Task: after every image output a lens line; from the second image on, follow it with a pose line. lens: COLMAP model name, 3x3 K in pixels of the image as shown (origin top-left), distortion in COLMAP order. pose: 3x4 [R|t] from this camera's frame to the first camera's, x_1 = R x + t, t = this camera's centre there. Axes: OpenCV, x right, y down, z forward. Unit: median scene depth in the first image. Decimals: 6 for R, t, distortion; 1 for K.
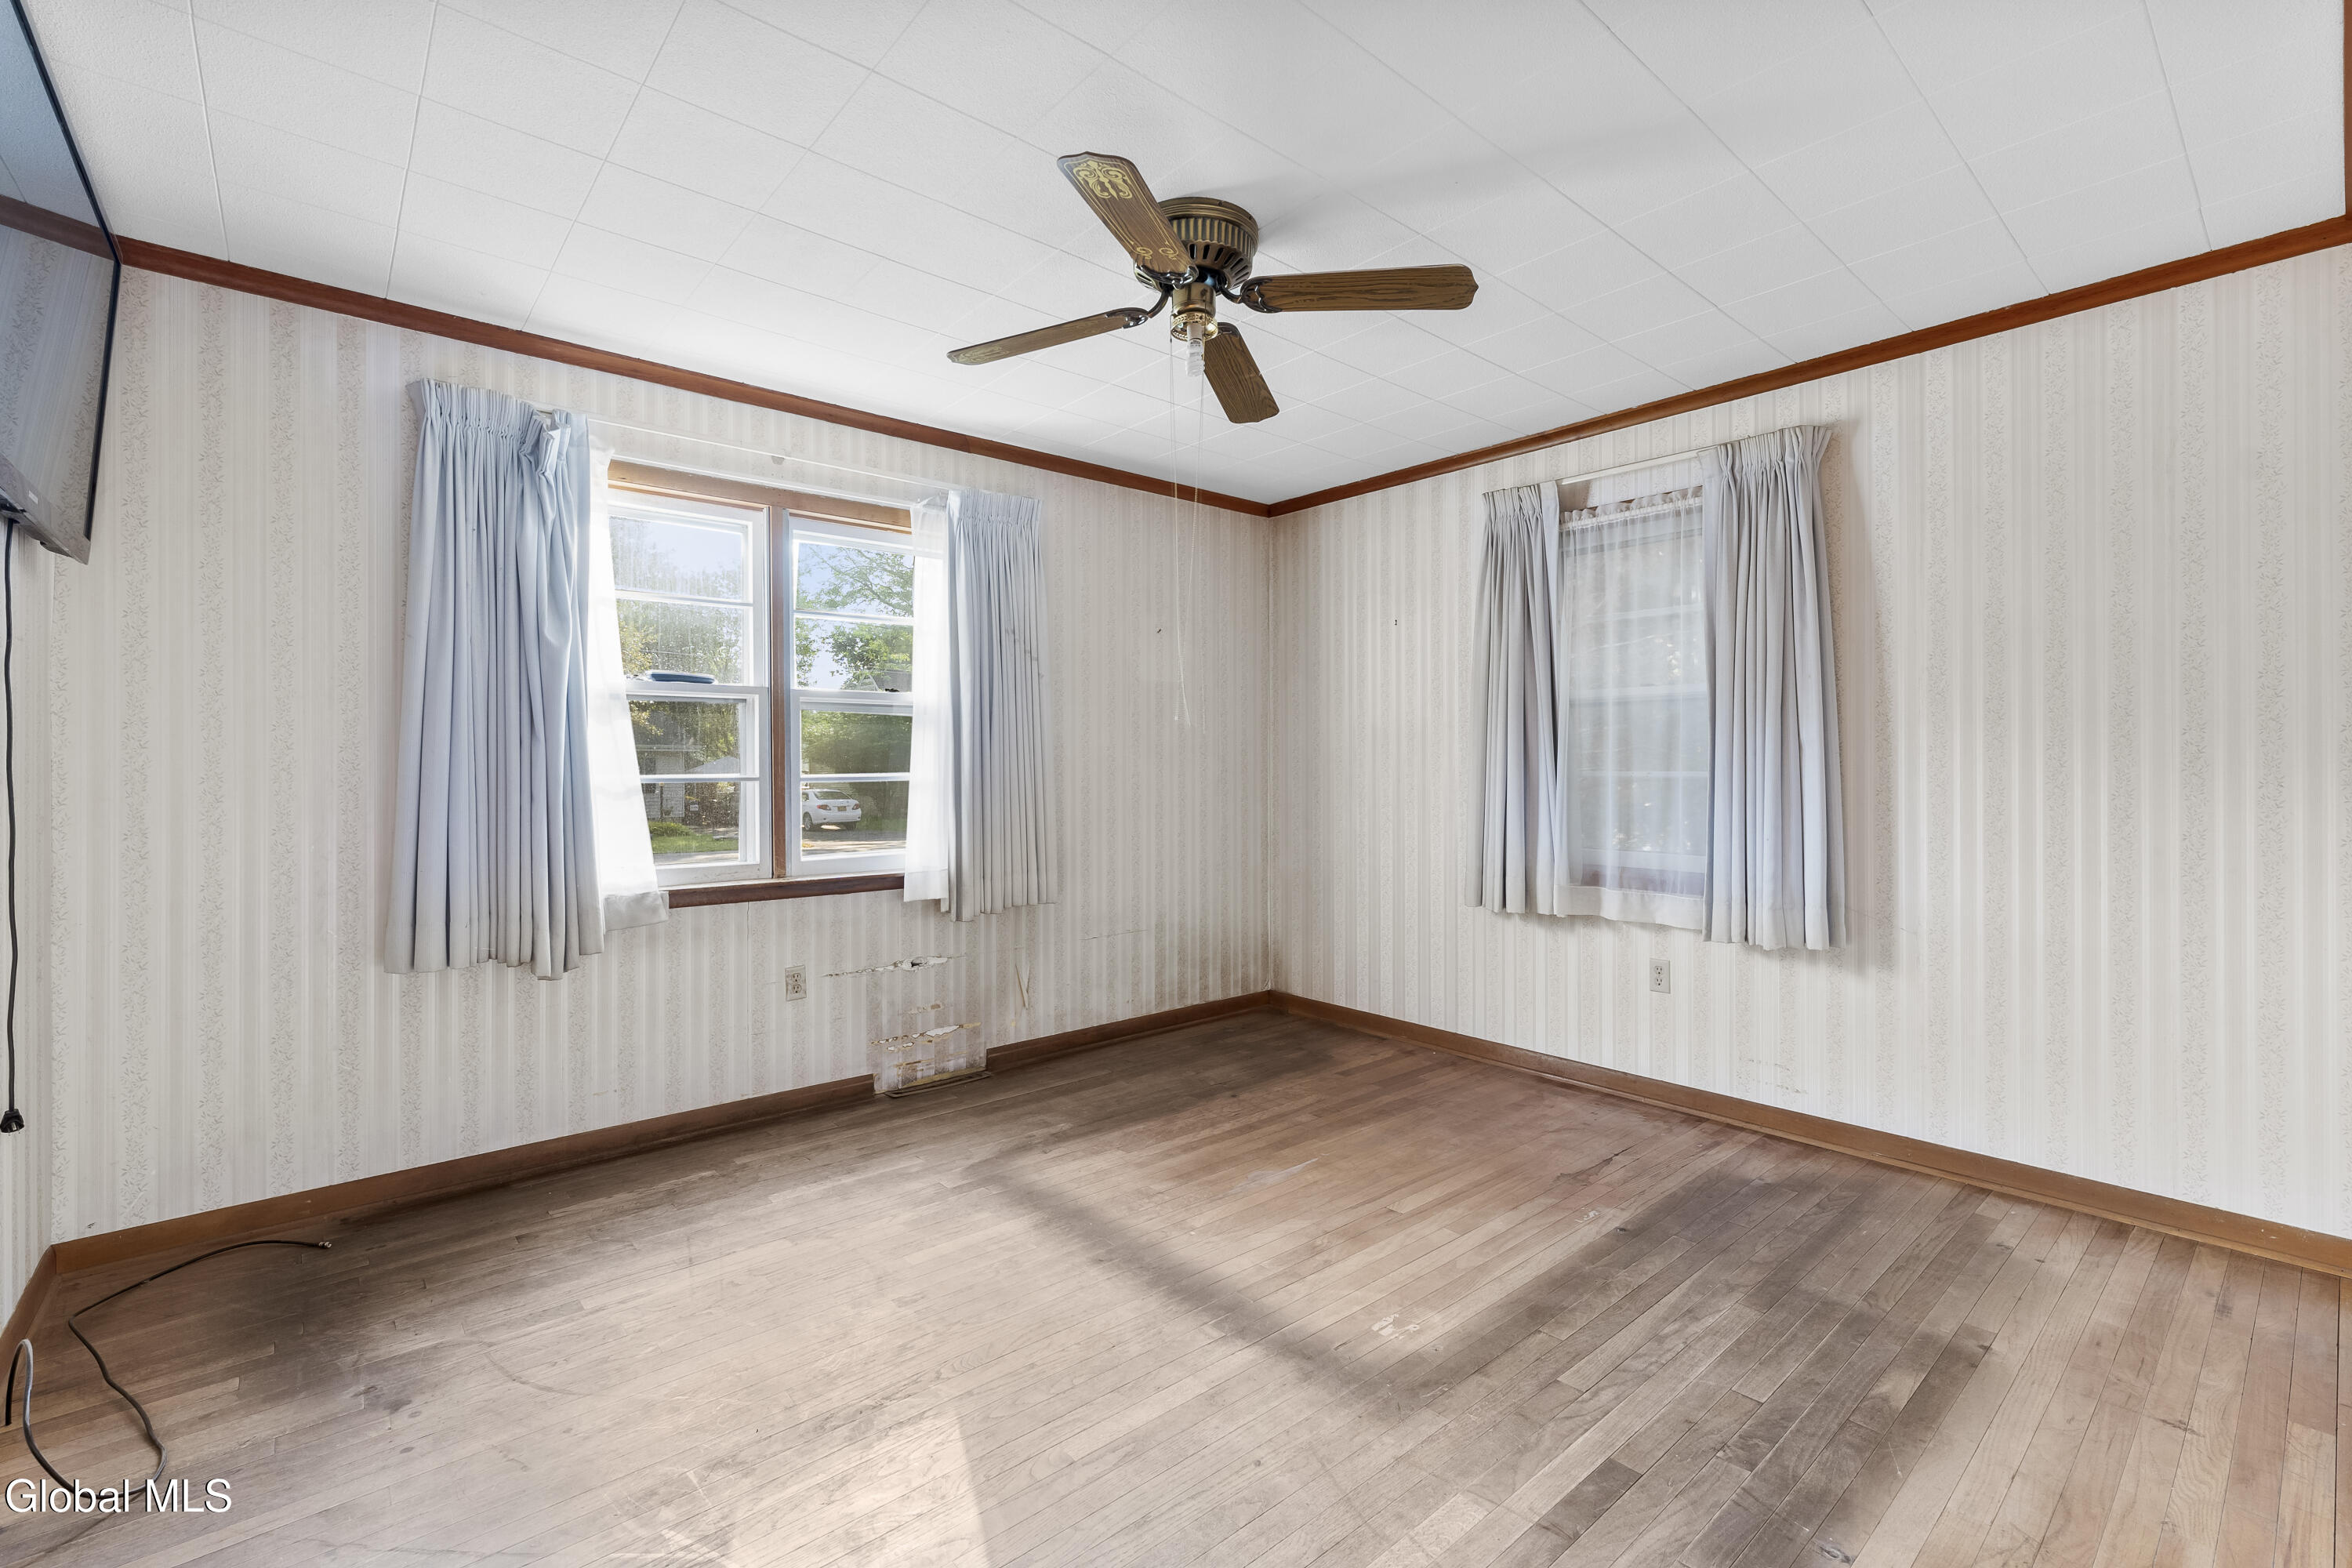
lens RADIAL K [[1005.3, 0, 1175.6], [0, 1005.3, 771.6], [0, 0, 1]] dist [0.000031, 0.000862]
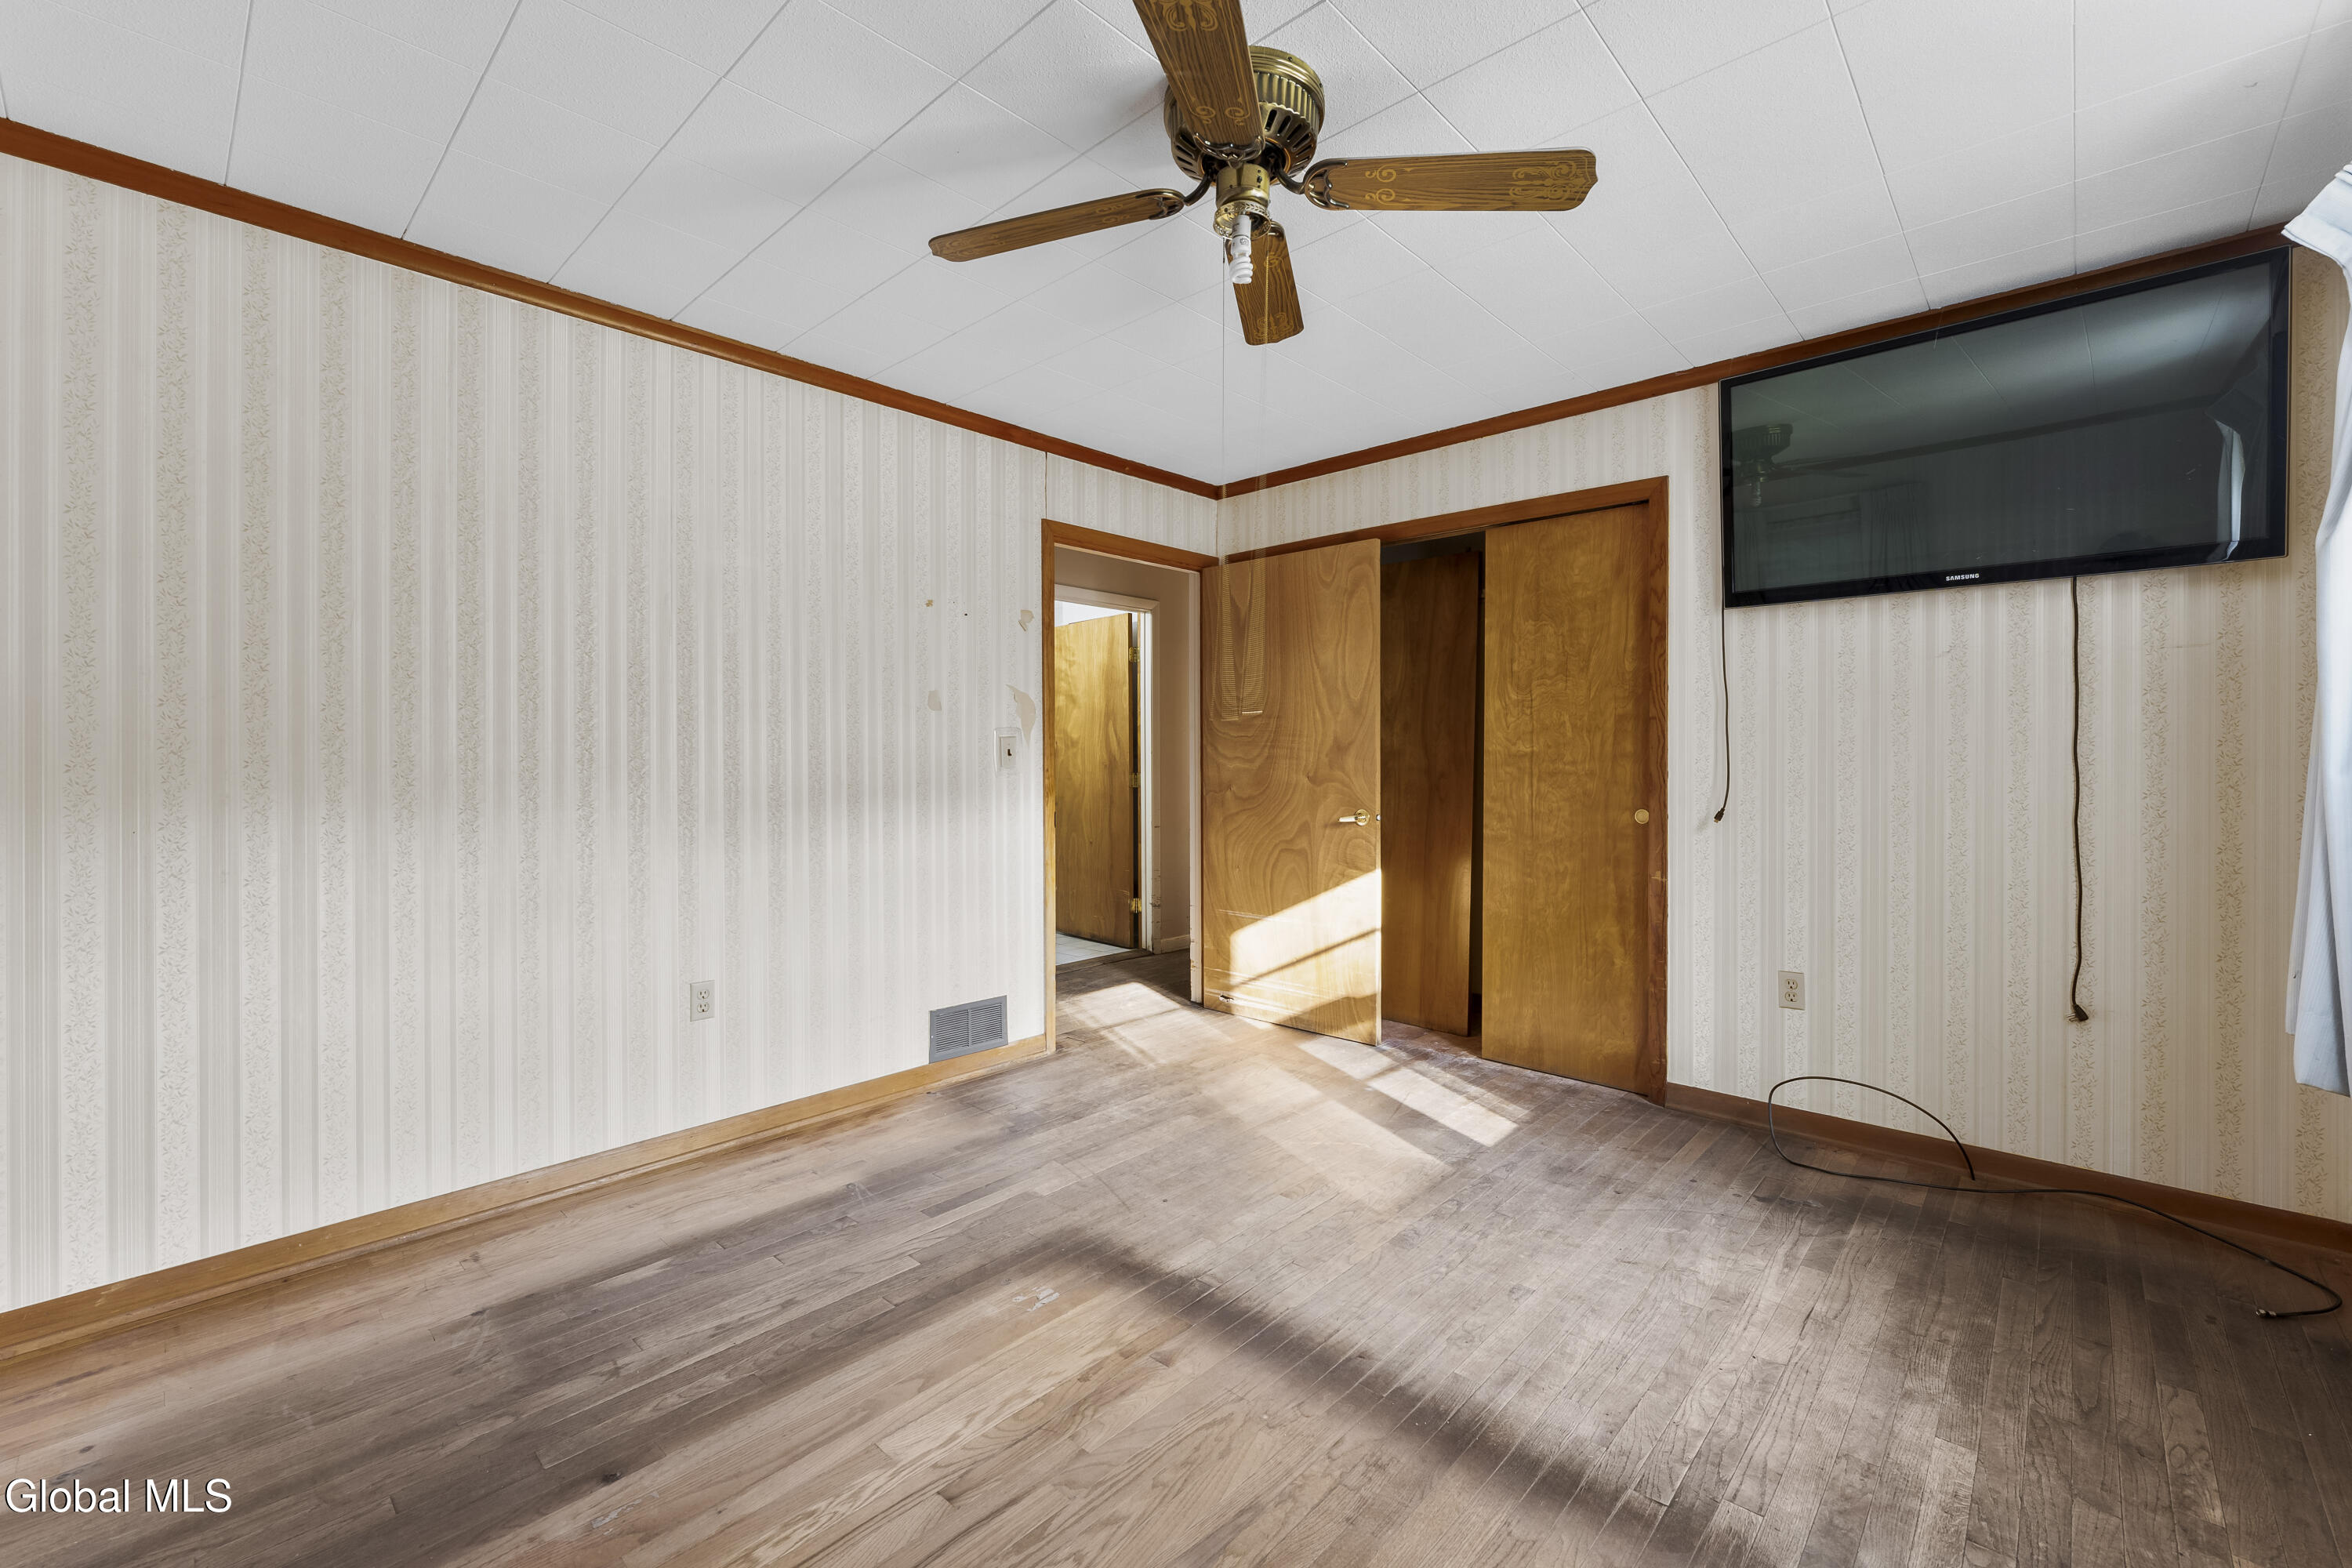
lens RADIAL K [[959.5, 0, 1176.0], [0, 959.5, 771.3], [0, 0, 1]] dist [0.003781, -0.000856]
pose [[-0.993575, 0.005856, -0.113021, 0.171884], [0.004591, 0.999924, 0.011446, -0.001249], [0.113080, 0.010854, -0.993527, 1.860059]]
